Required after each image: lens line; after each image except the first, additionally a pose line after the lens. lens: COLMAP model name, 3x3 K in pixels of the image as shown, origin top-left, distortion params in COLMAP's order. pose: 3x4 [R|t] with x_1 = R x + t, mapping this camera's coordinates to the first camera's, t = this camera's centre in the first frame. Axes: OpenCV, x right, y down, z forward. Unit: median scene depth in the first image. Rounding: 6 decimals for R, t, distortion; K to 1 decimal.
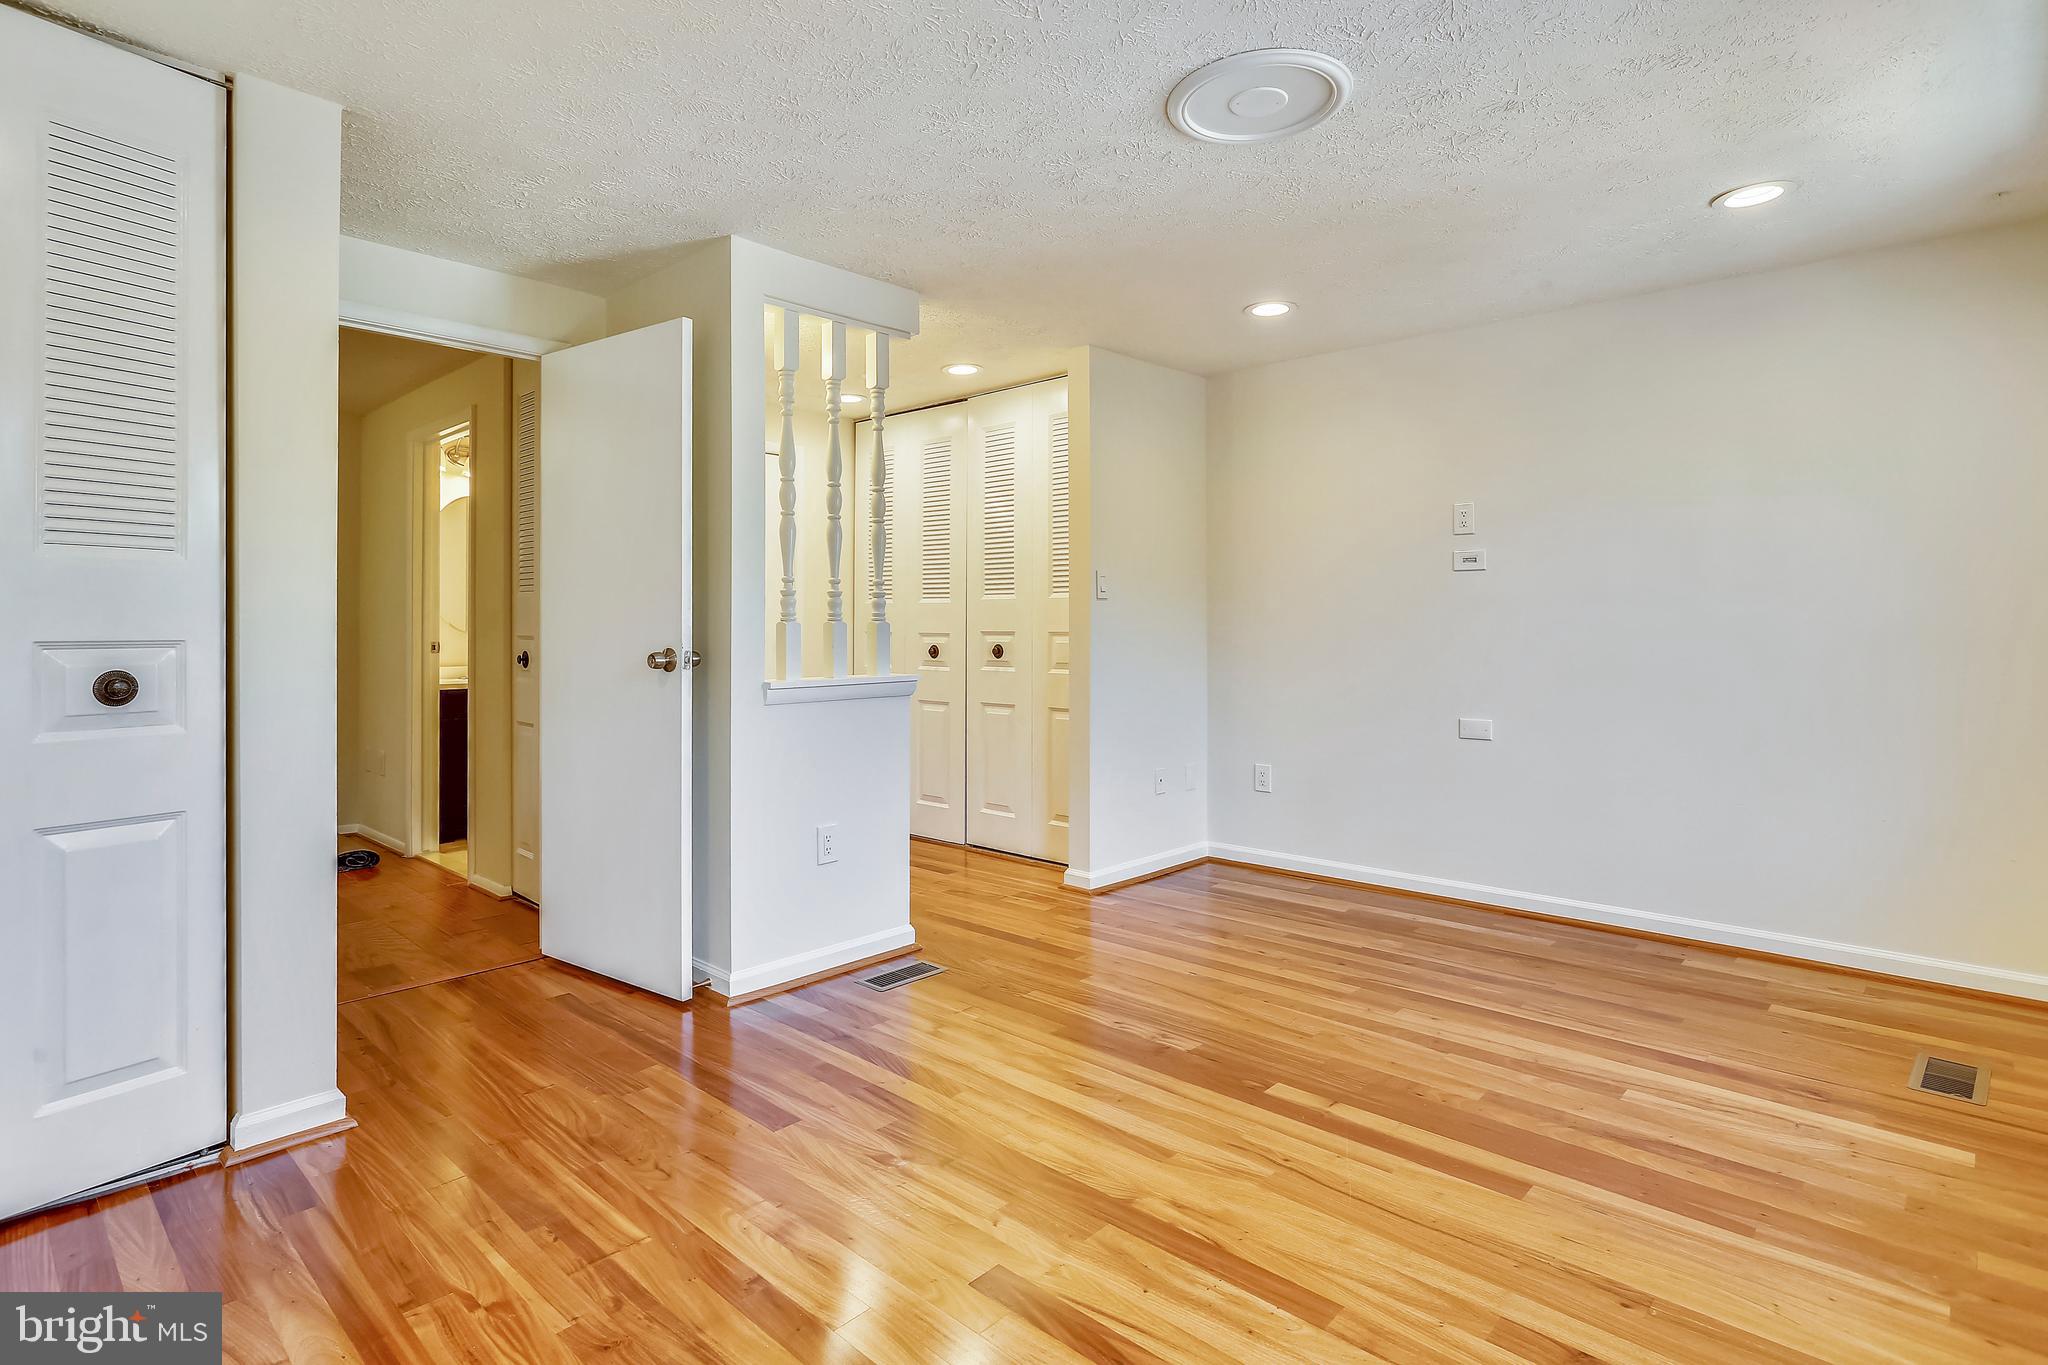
lens RADIAL K [[1068.3, 0, 1065.9], [0, 1068.3, 636.2], [0, 0, 1]] dist [-0.003803, 0.003302]
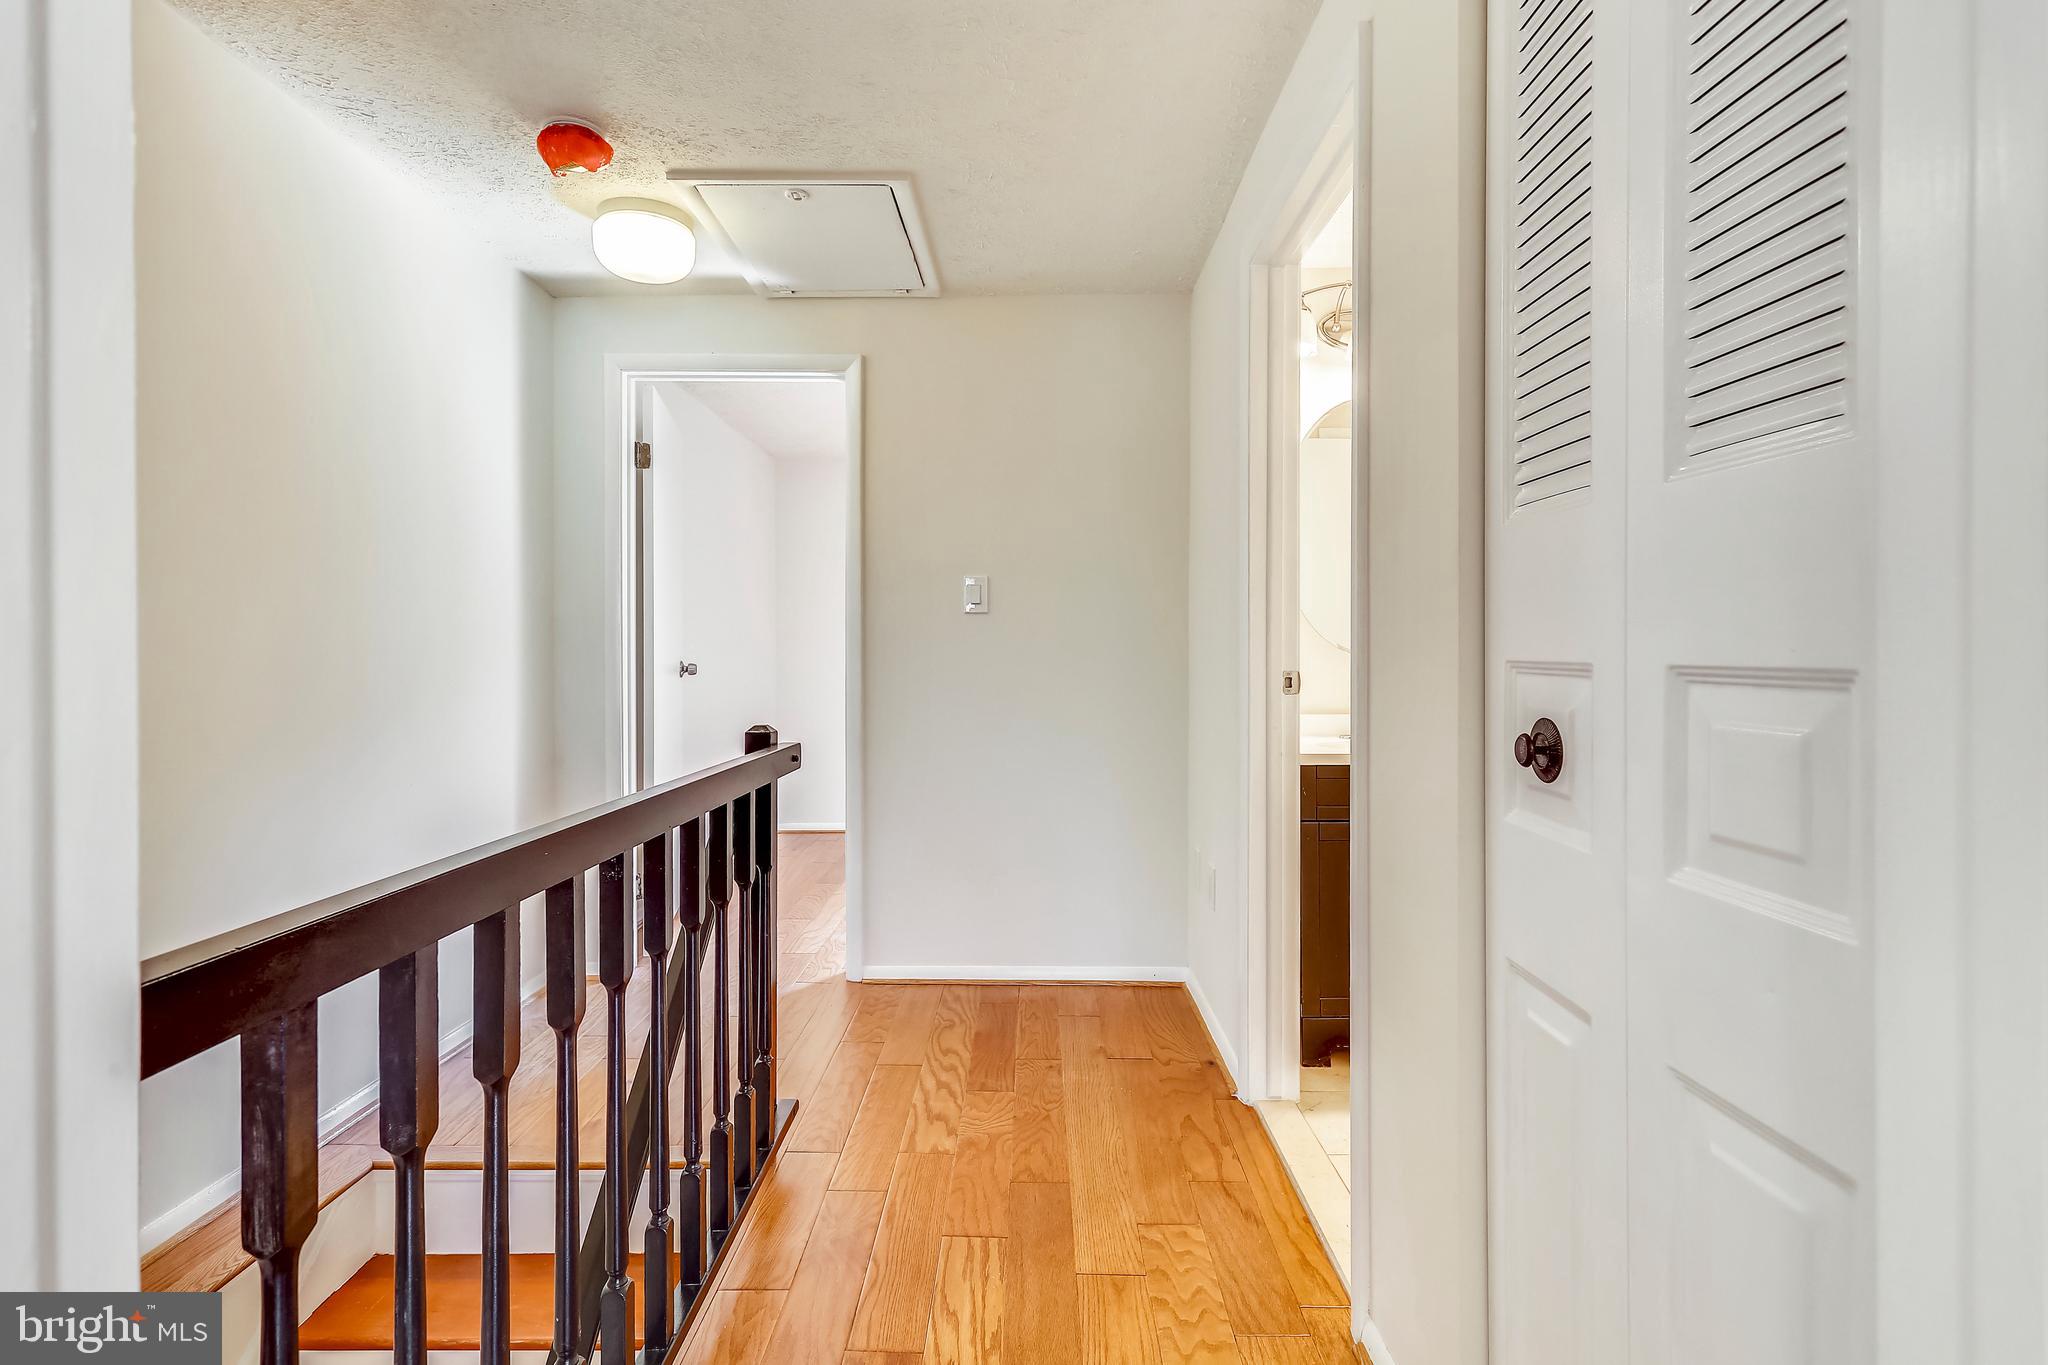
lens RADIAL K [[1003.9, 0, 1030.1], [0, 1003.9, 664.3], [0, 0, 1]] dist [-0.002741, -0.000379]
pose [[0.681398, 0.003129, -0.731906, -0.318455], [0.002309, 0.999977, 0.006424, -0.001341], [0.731910, -0.006067, 0.681375, 0.569536]]
